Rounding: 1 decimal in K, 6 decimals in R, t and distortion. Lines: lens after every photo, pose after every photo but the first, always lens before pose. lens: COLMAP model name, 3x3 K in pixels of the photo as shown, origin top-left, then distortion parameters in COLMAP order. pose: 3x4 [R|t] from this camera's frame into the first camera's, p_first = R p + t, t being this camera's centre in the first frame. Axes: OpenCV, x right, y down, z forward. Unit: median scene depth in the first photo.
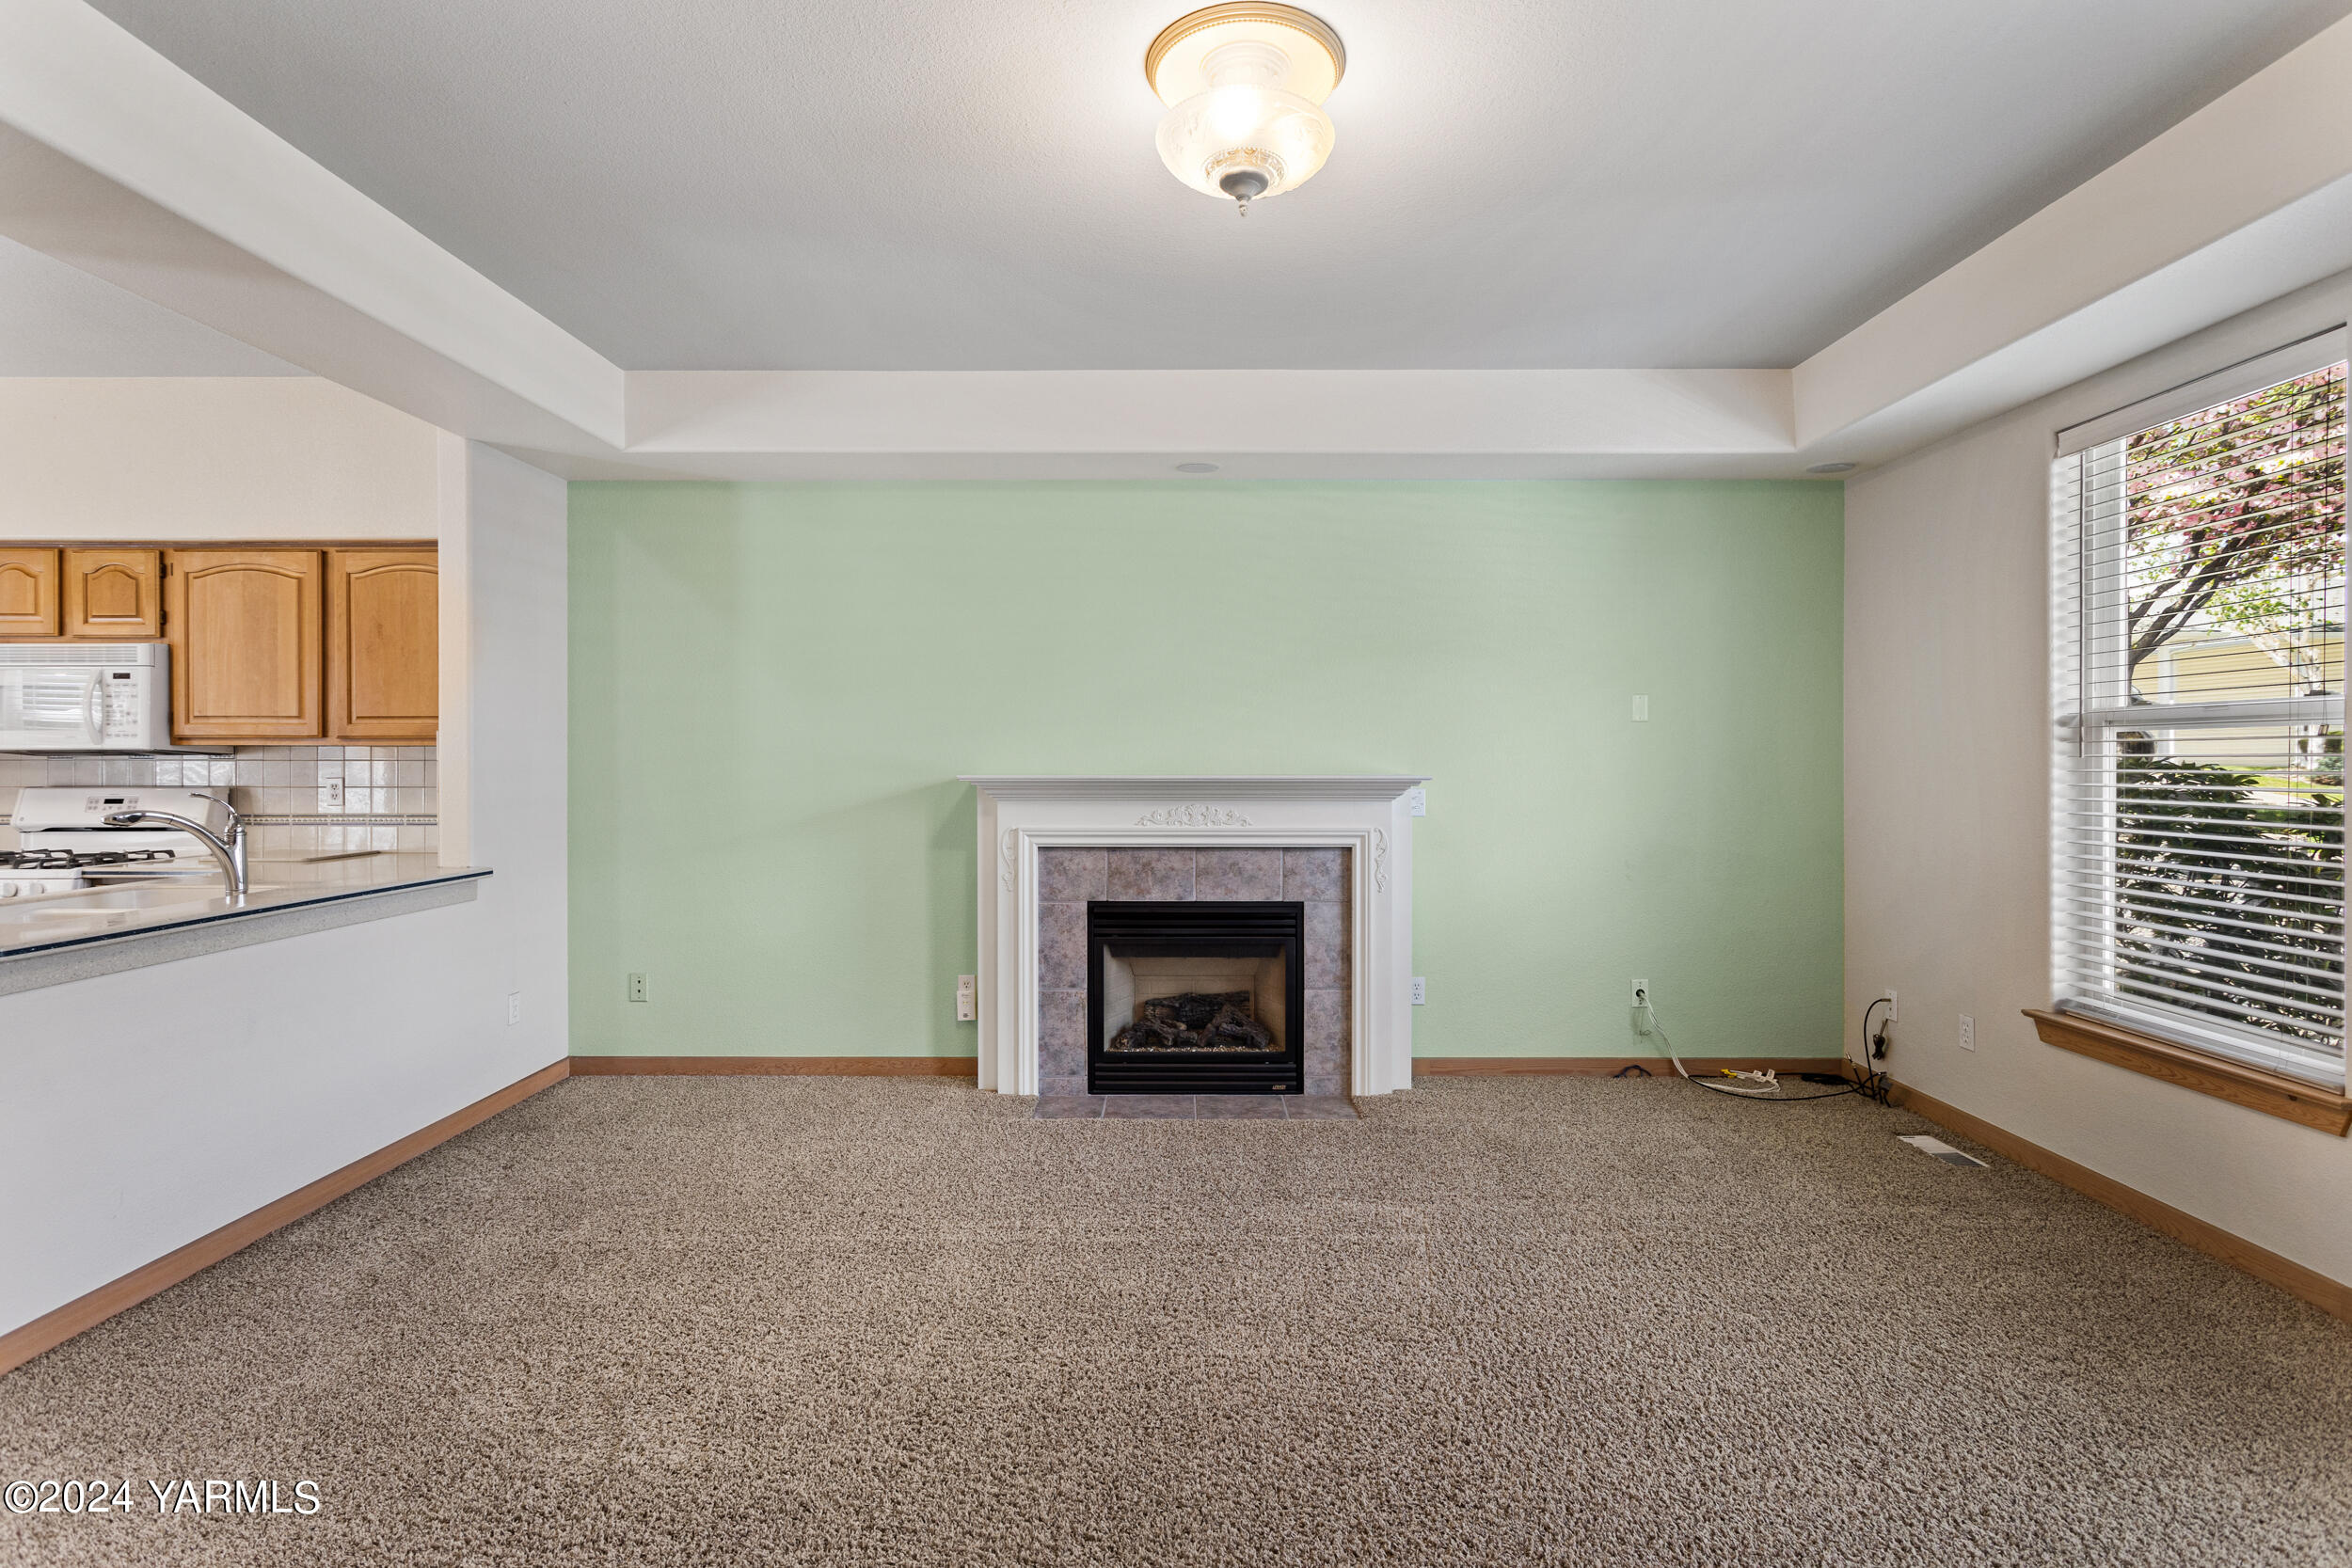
lens RADIAL K [[1141.1, 0, 1178.3], [0, 1141.1, 761.9], [0, 0, 1]] dist [-0.001861, 0.004797]
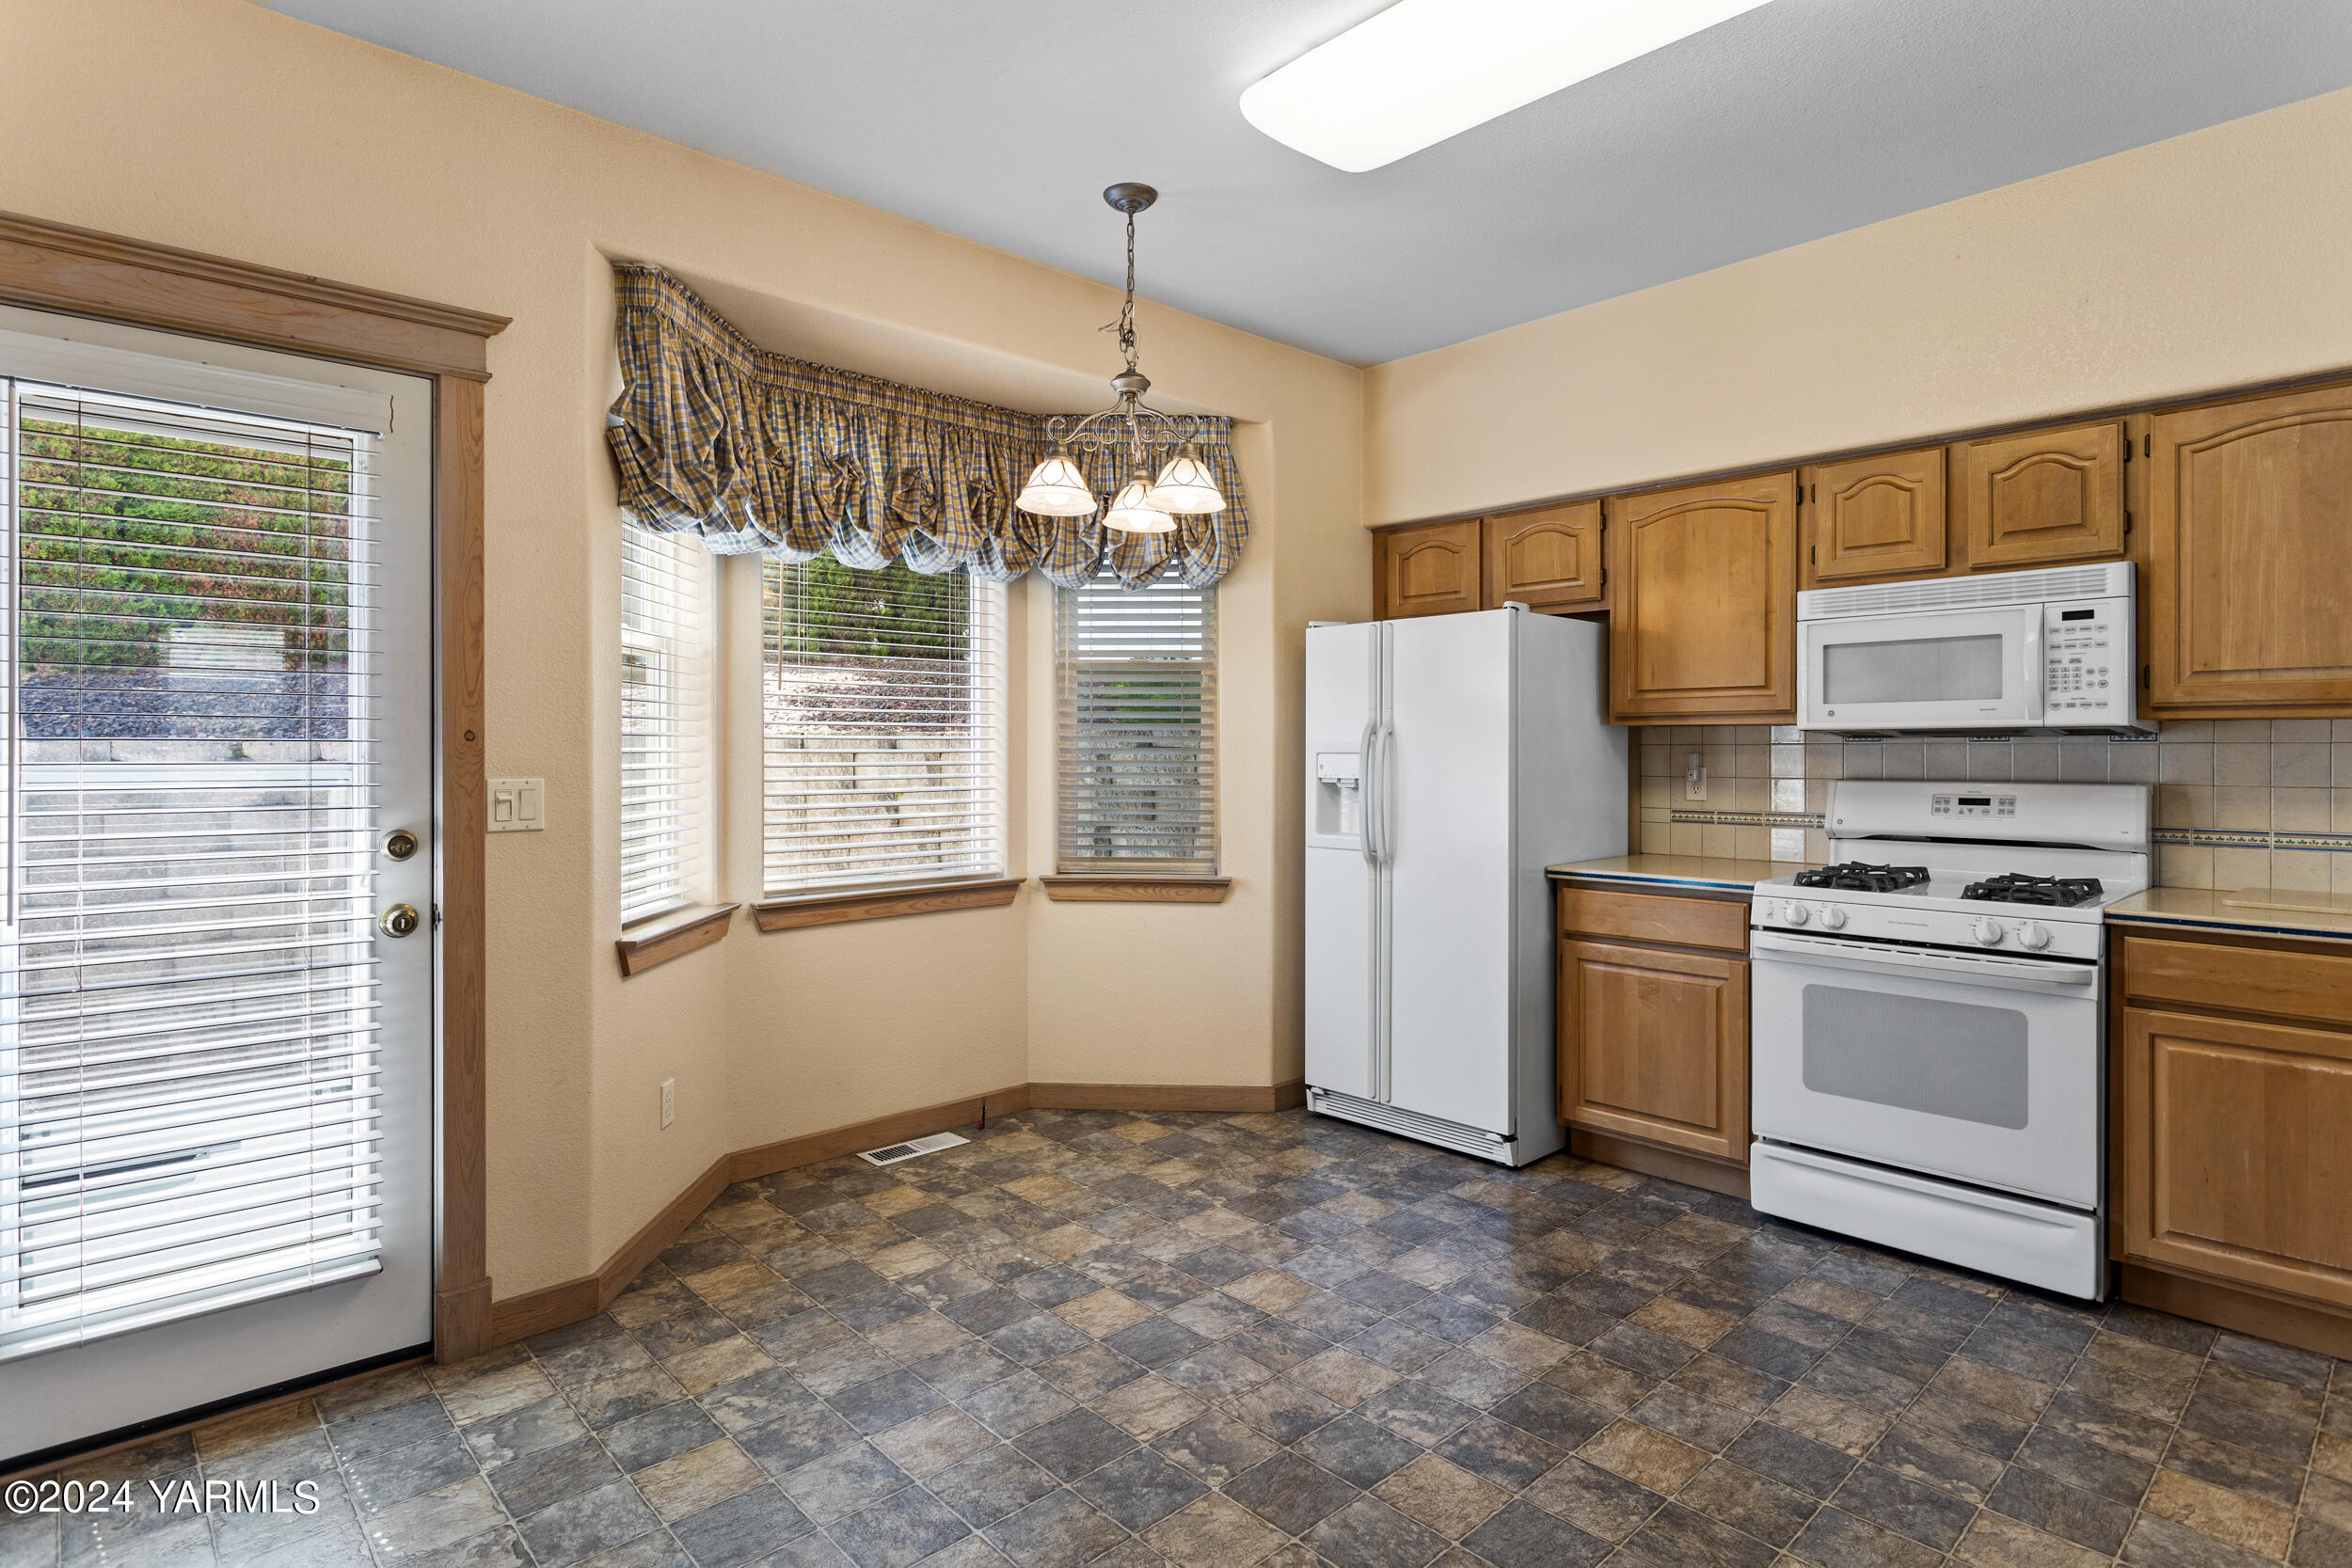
lens RADIAL K [[1223.1, 0, 1177.3], [0, 1223.1, 748.9], [0, 0, 1]] dist [0.001941, -0.000547]
pose [[0.685728, -0.000779, -0.727857, -0.750822], [-0.001768, 0.999995, -0.002737, 0.005034], [0.727855, 0.003164, 0.685723, 0.132559]]
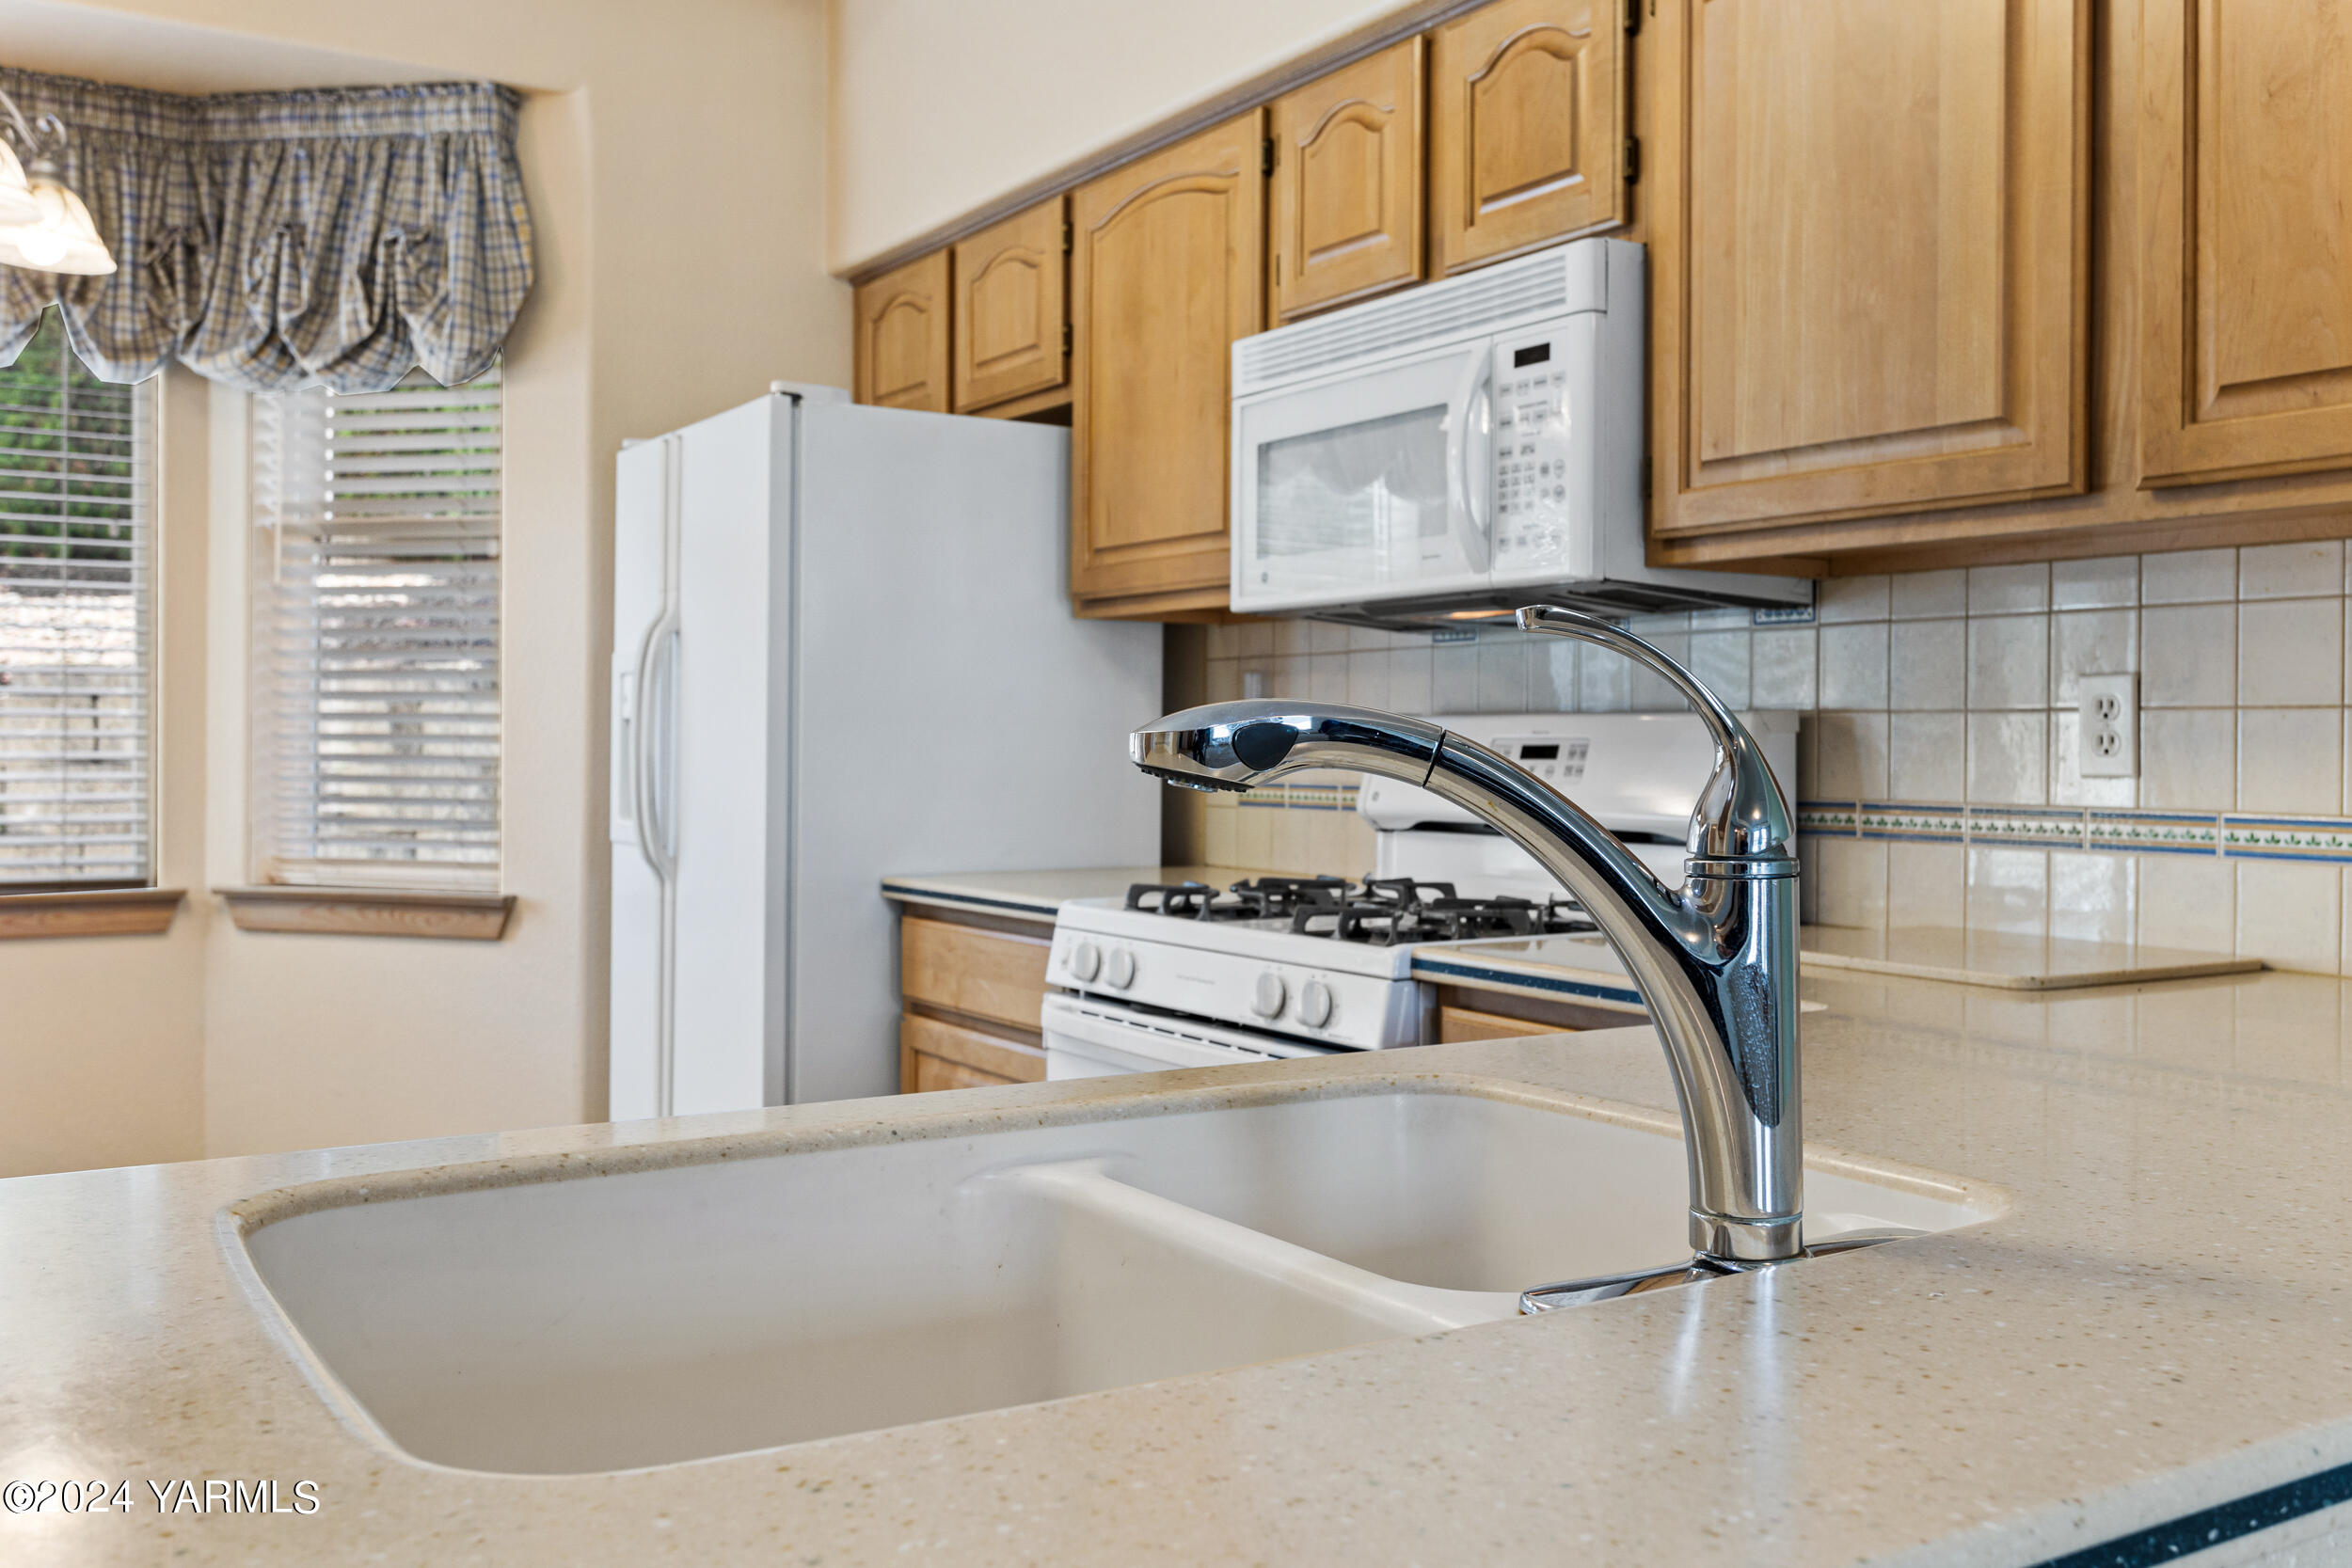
lens RADIAL K [[2071.9, 0, 1175.5], [0, 2071.9, 750.6], [0, 0, 1]] dist [-0.000056, -0.001326]
pose [[0.532703, 0.006266, -0.846279, -0.473865], [-0.009542, 0.999953, 0.001398, 0.035613], [0.846248, 0.007331, 0.532738, 0.593360]]
